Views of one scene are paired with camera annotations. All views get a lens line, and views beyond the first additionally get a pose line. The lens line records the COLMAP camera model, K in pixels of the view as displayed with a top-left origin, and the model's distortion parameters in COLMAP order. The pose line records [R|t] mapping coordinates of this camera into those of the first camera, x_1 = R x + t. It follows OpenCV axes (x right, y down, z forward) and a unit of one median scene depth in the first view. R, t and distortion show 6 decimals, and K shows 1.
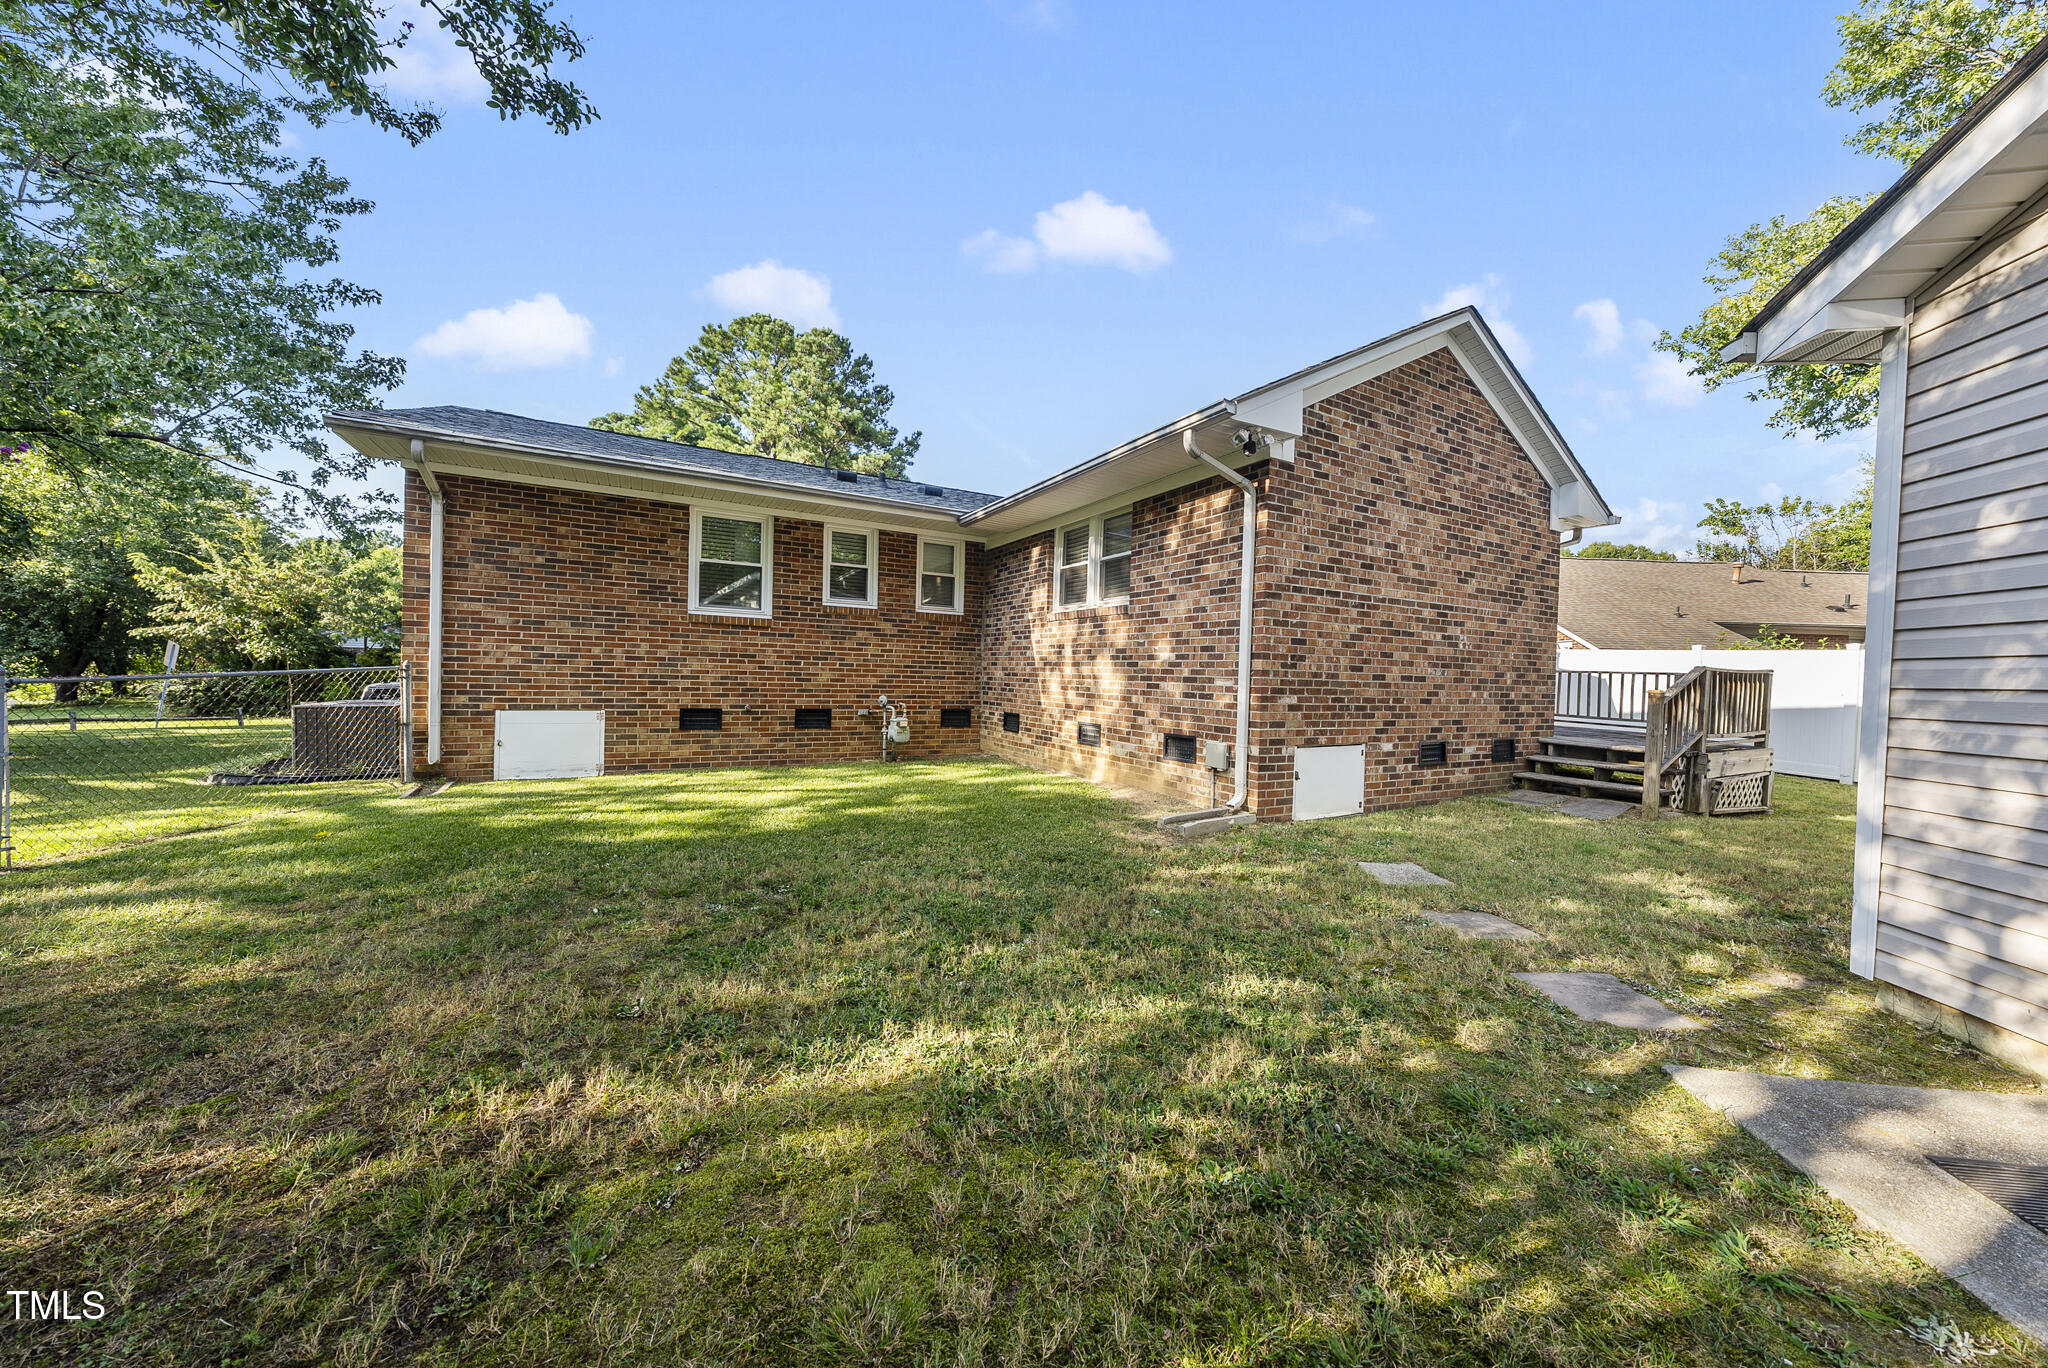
lens RADIAL K [[704.4, 0, 1028.9], [0, 704.4, 687.2], [0, 0, 1]] dist [-0.003424, -0.000121]
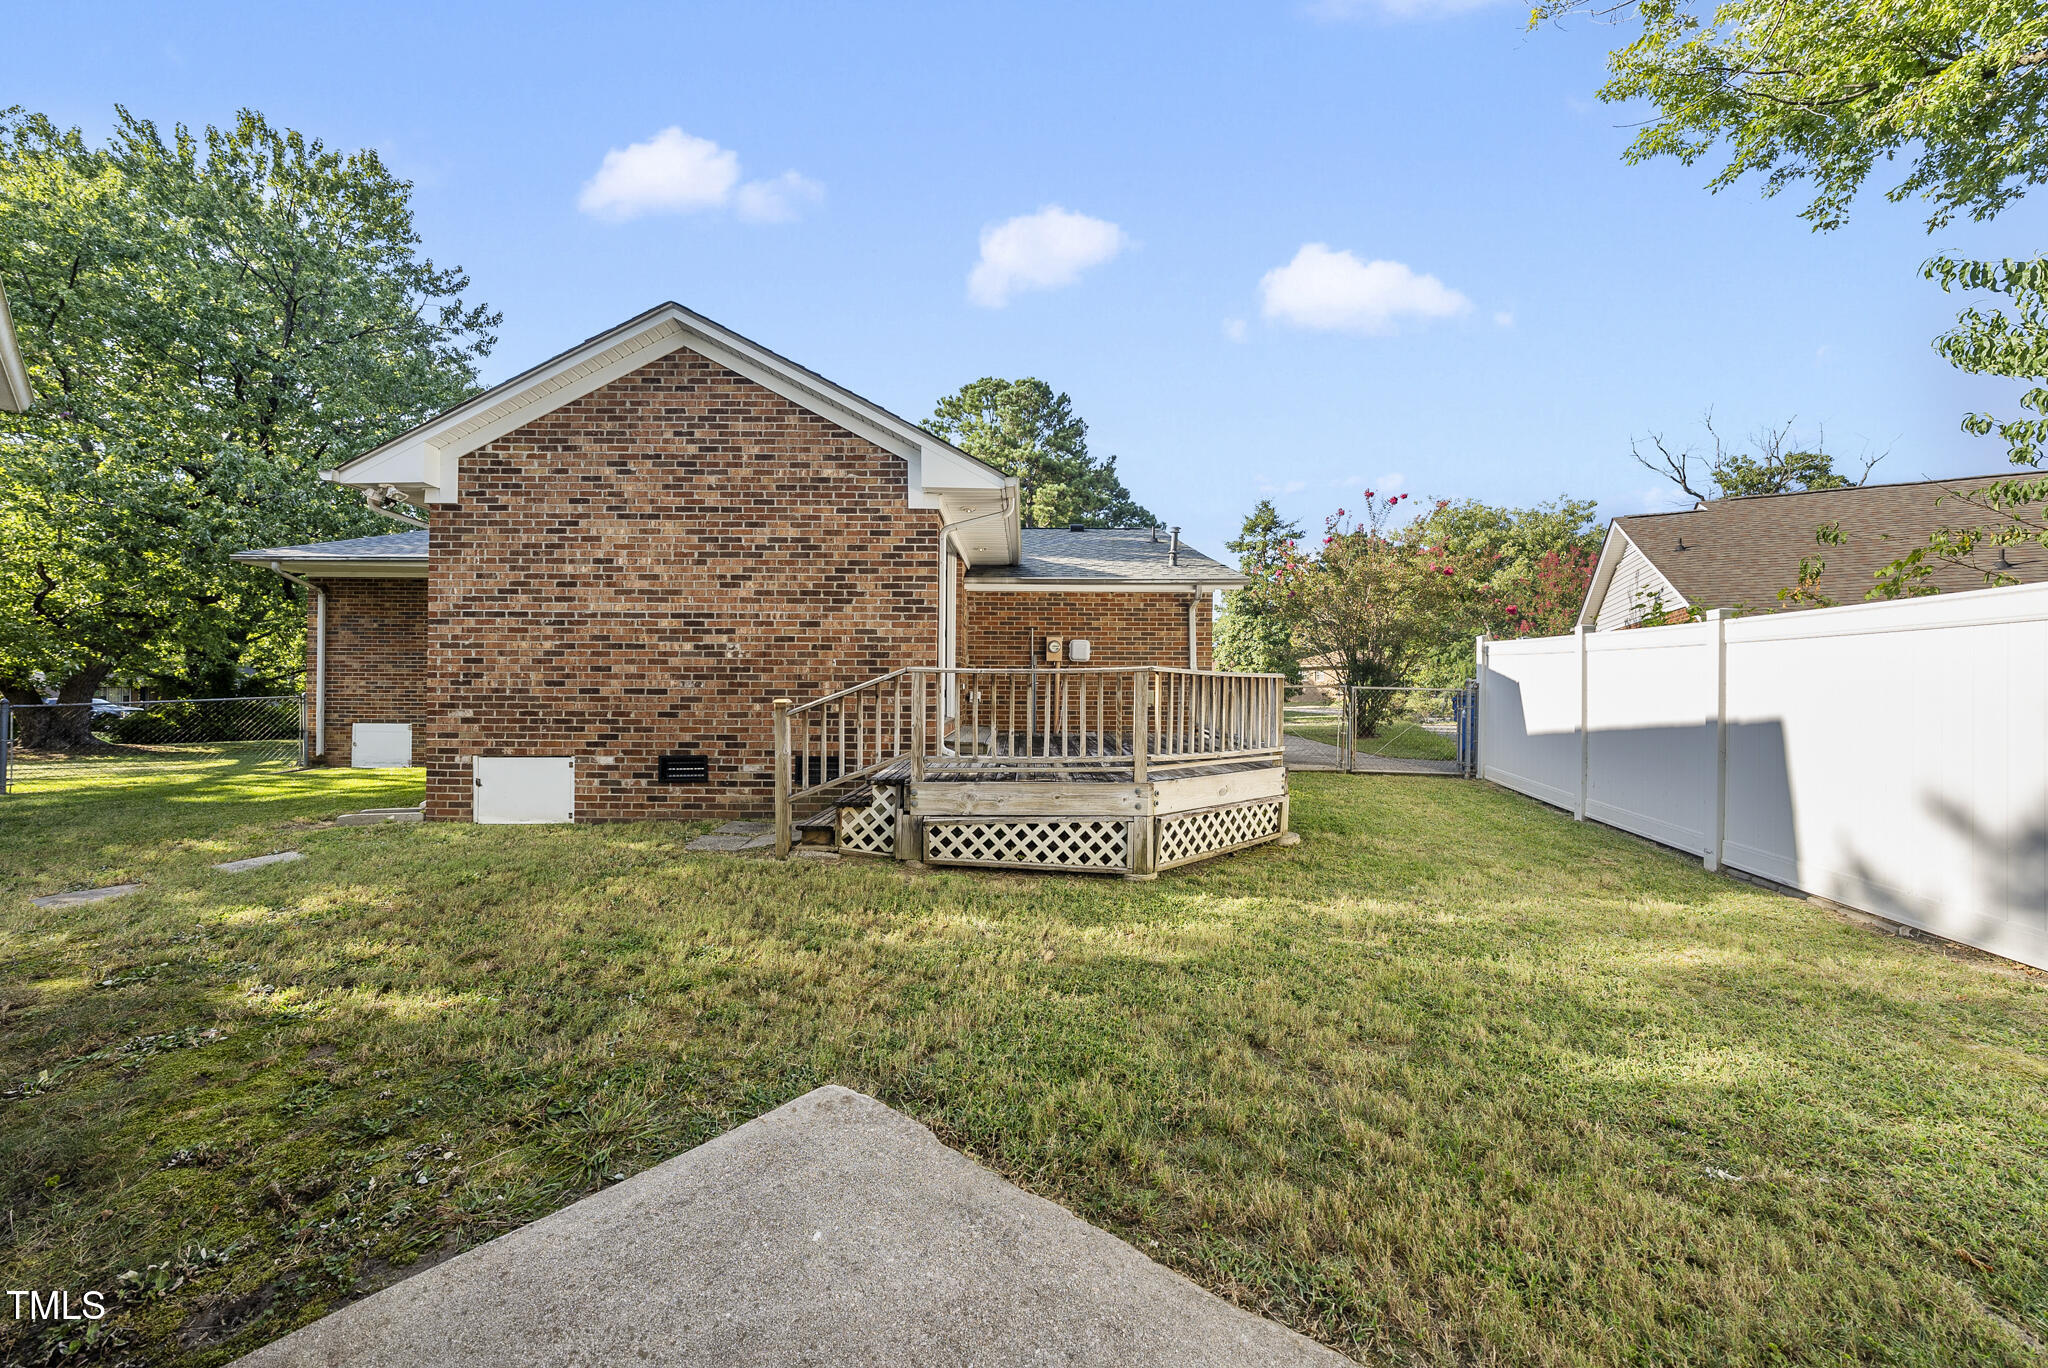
lens RADIAL K [[704.4, 0, 1037.9], [0, 704.4, 687.4], [0, 0, 1]] dist [-0.003424, -0.000121]
pose [[0.874573, -0.022494, -0.484372, 1.576962], [0.008821, 0.999496, -0.030489, 0.017533], [0.484814, 0.022392, 0.874330, 0.431391]]
